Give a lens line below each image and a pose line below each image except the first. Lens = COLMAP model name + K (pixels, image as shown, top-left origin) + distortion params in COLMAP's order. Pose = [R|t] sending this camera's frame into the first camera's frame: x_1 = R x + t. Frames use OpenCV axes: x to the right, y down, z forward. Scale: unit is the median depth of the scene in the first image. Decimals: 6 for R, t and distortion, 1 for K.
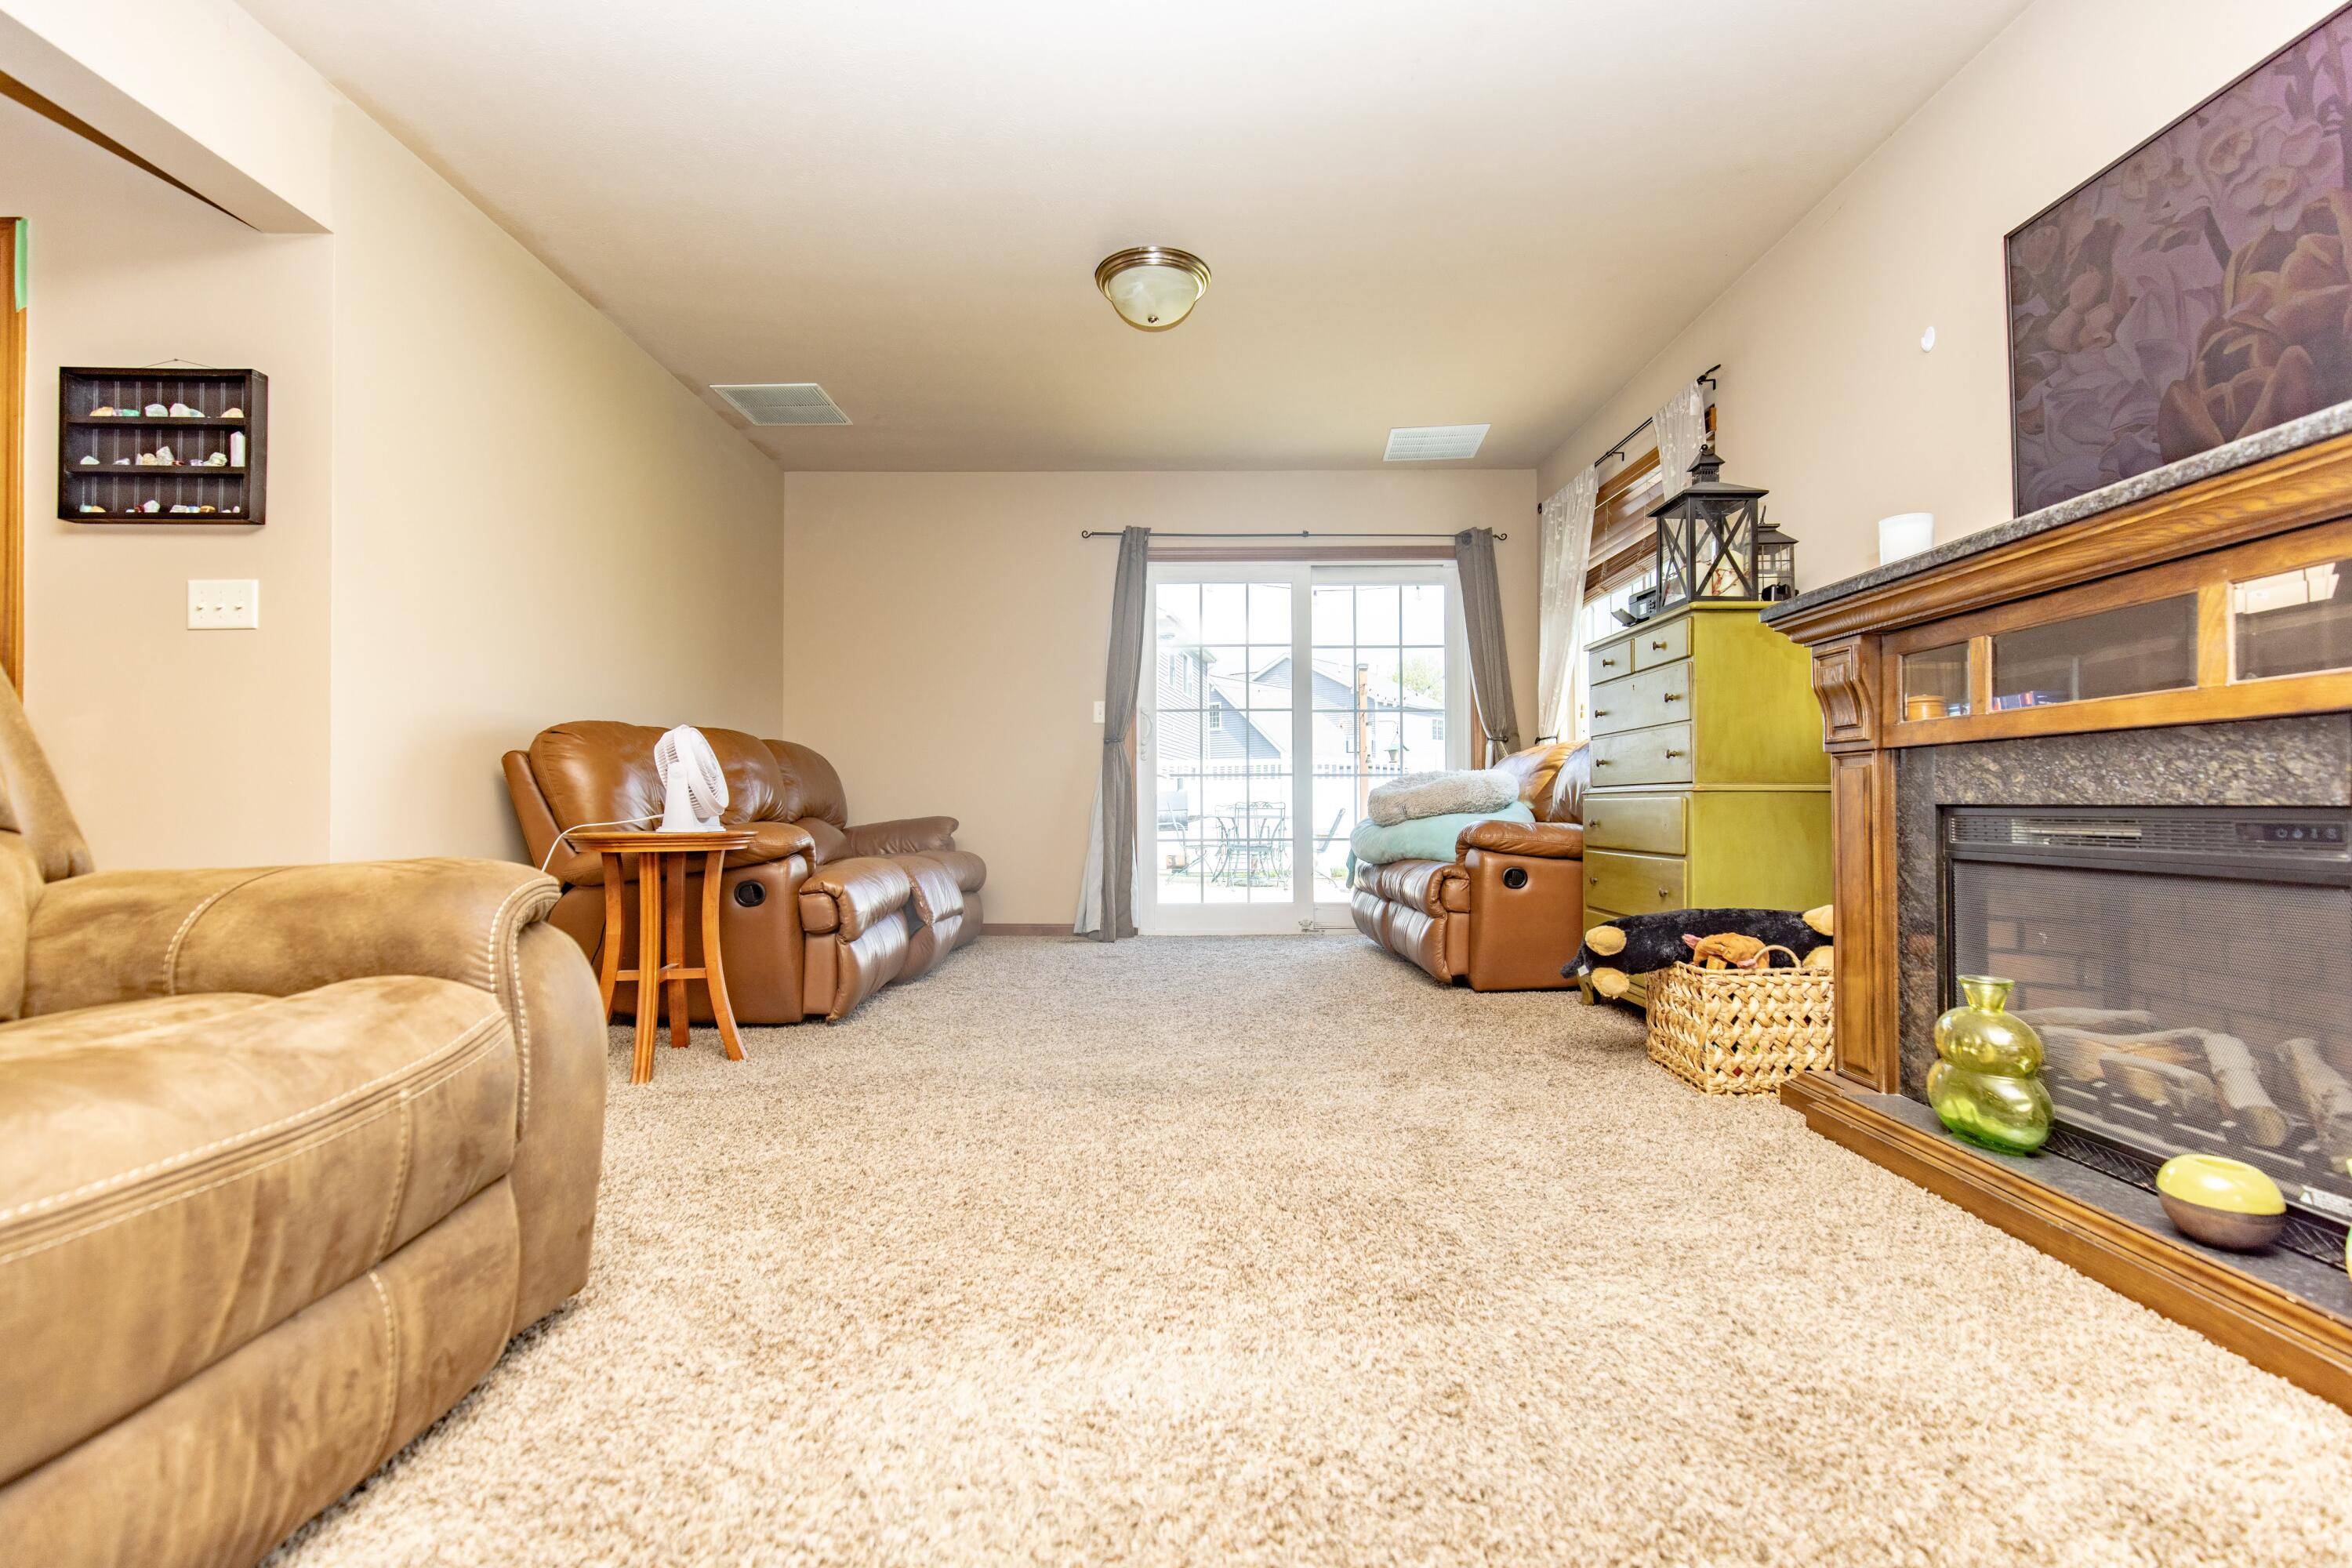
lens RADIAL K [[1061.7, 0, 1174.7], [0, 1061.7, 810.7], [0, 0, 1]] dist [0.000613, -0.015186]
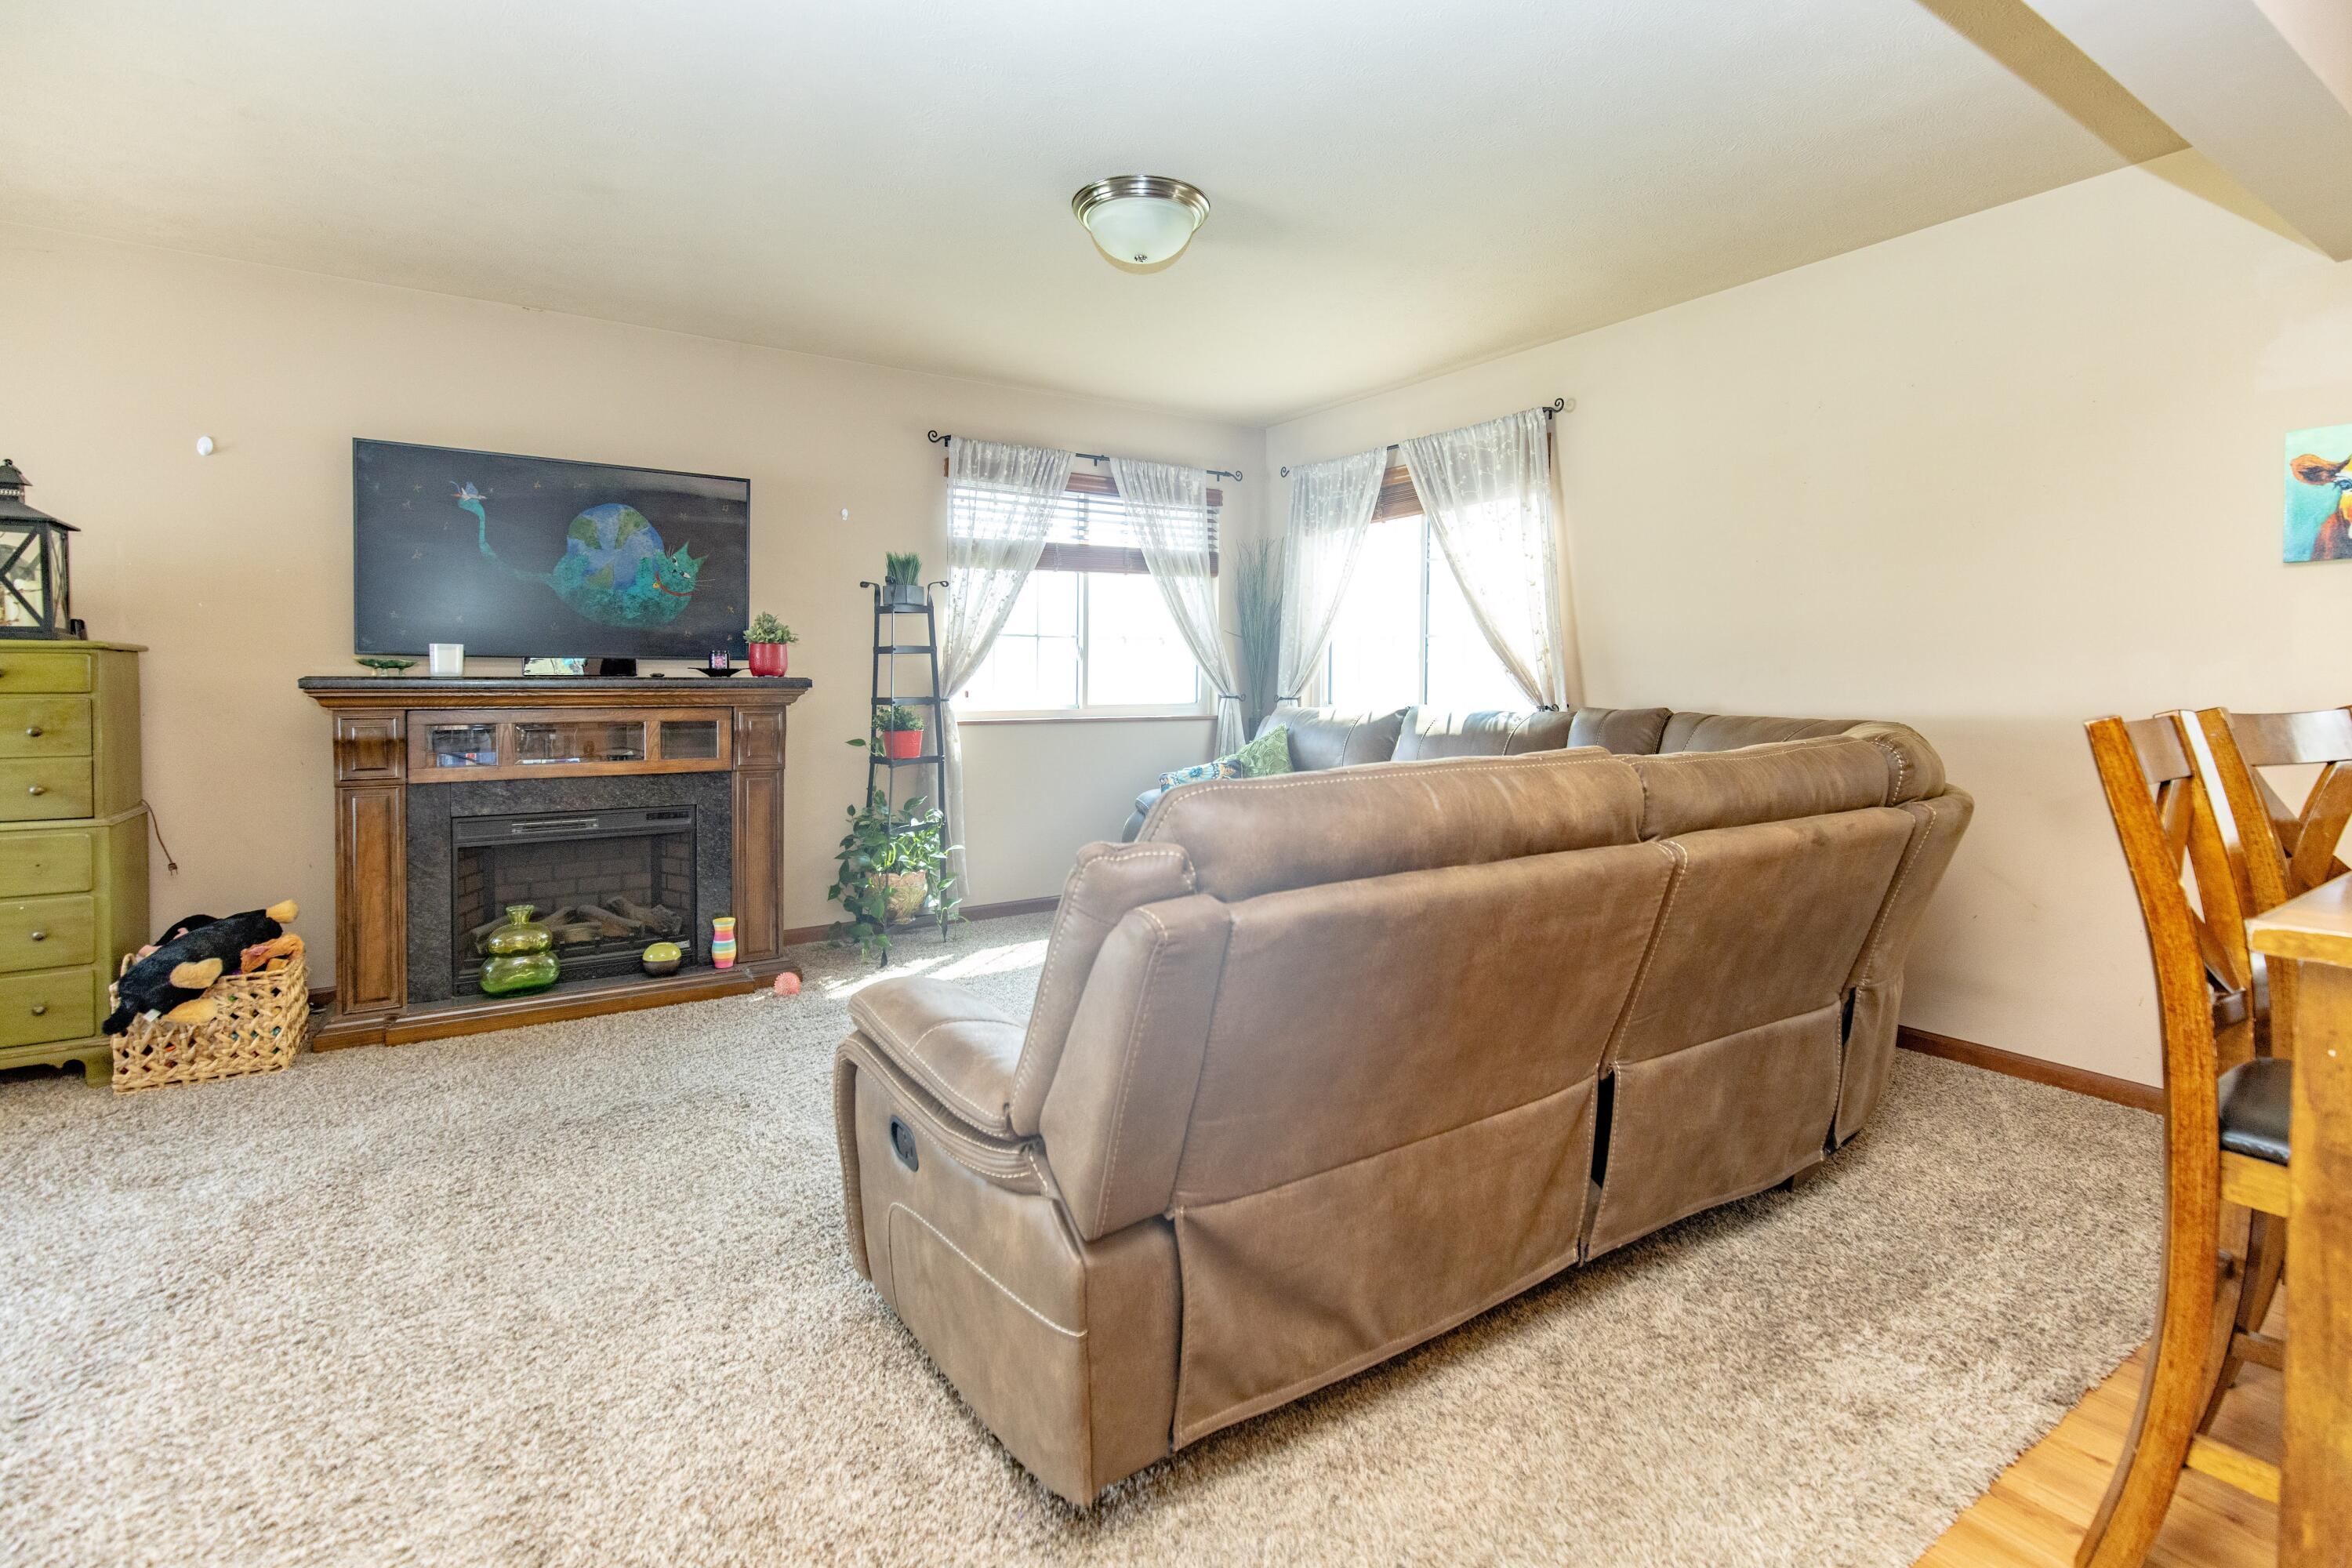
lens RADIAL K [[1077.3, 0, 1169.7], [0, 1077.3, 705.6], [0, 0, 1]] dist [0.001379, -0.000314]
pose [[-0.554688, -0.020339, 0.831810, -0.594378], [-0.001700, 0.999727, 0.023311, -0.101057], [-0.832057, 0.011516, -0.554571, 0.455684]]
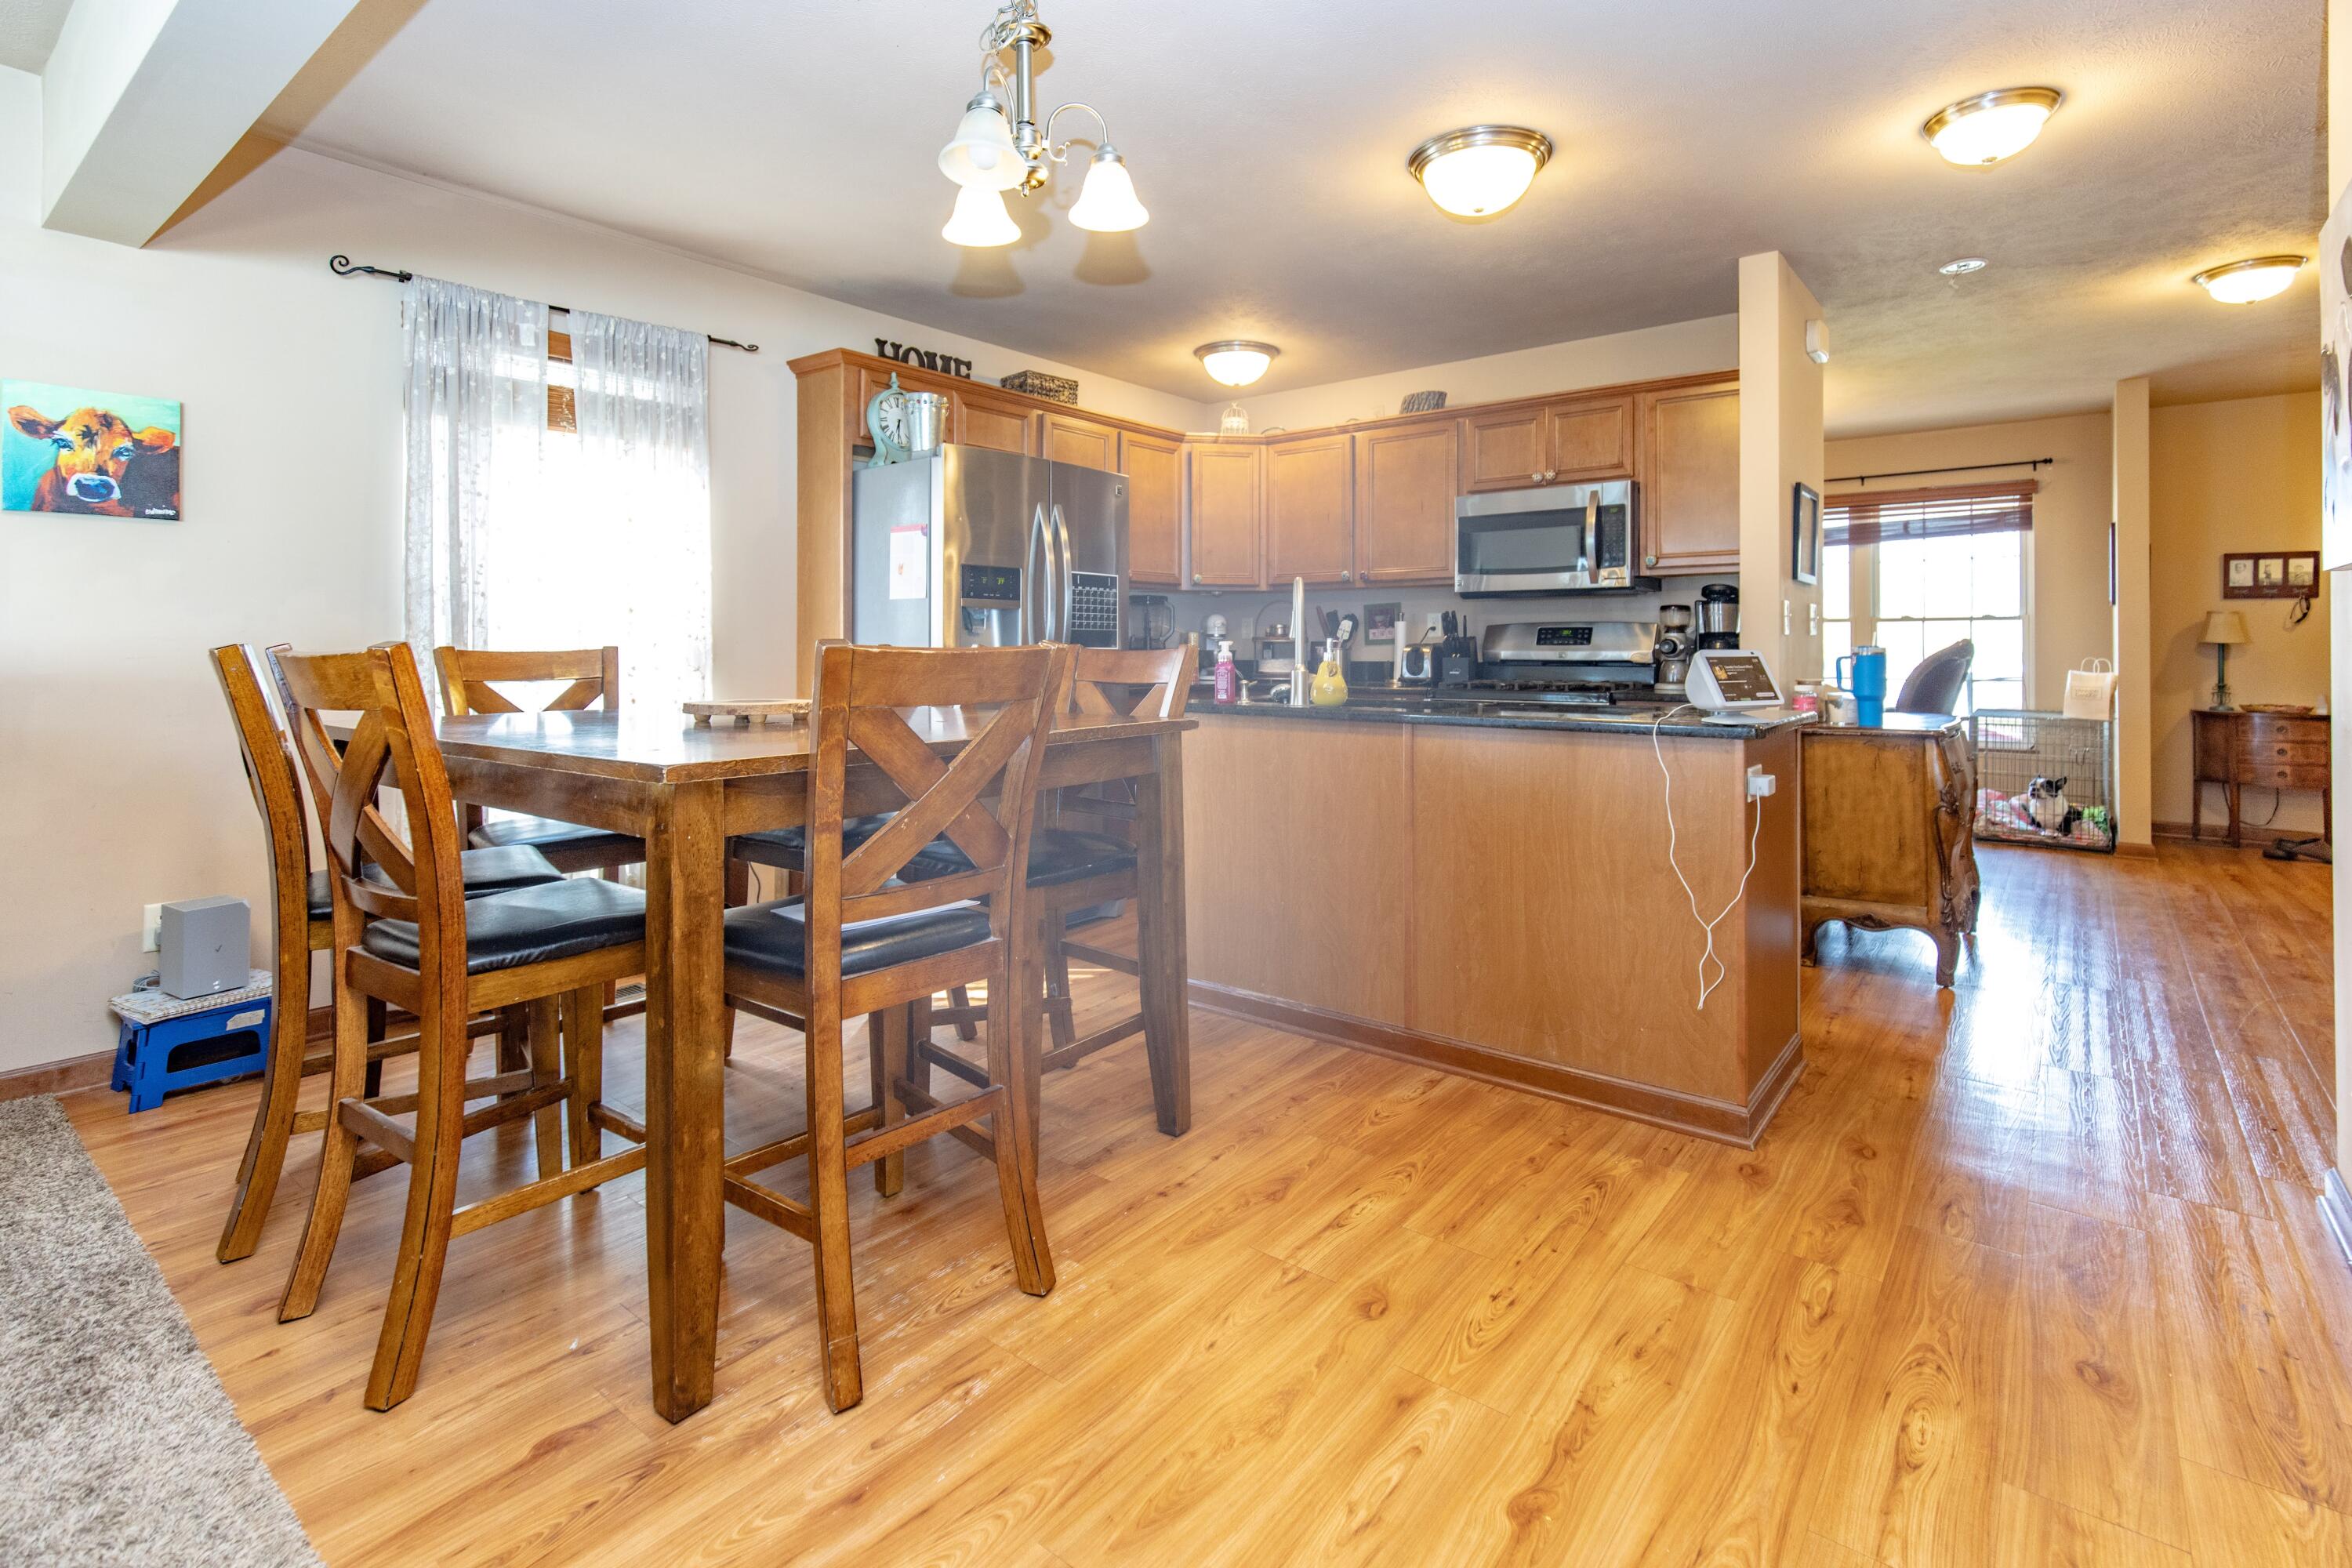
lens RADIAL K [[1116.6, 0, 1203.5], [0, 1116.6, 640.6], [0, 0, 1]] dist [0.005759, 0.000246]
pose [[-0.613298, -0.003207, -0.789845, -0.371840], [0.003314, 0.999973, -0.006634, -0.090256], [0.789845, -0.006686, -0.613270, 0.502574]]
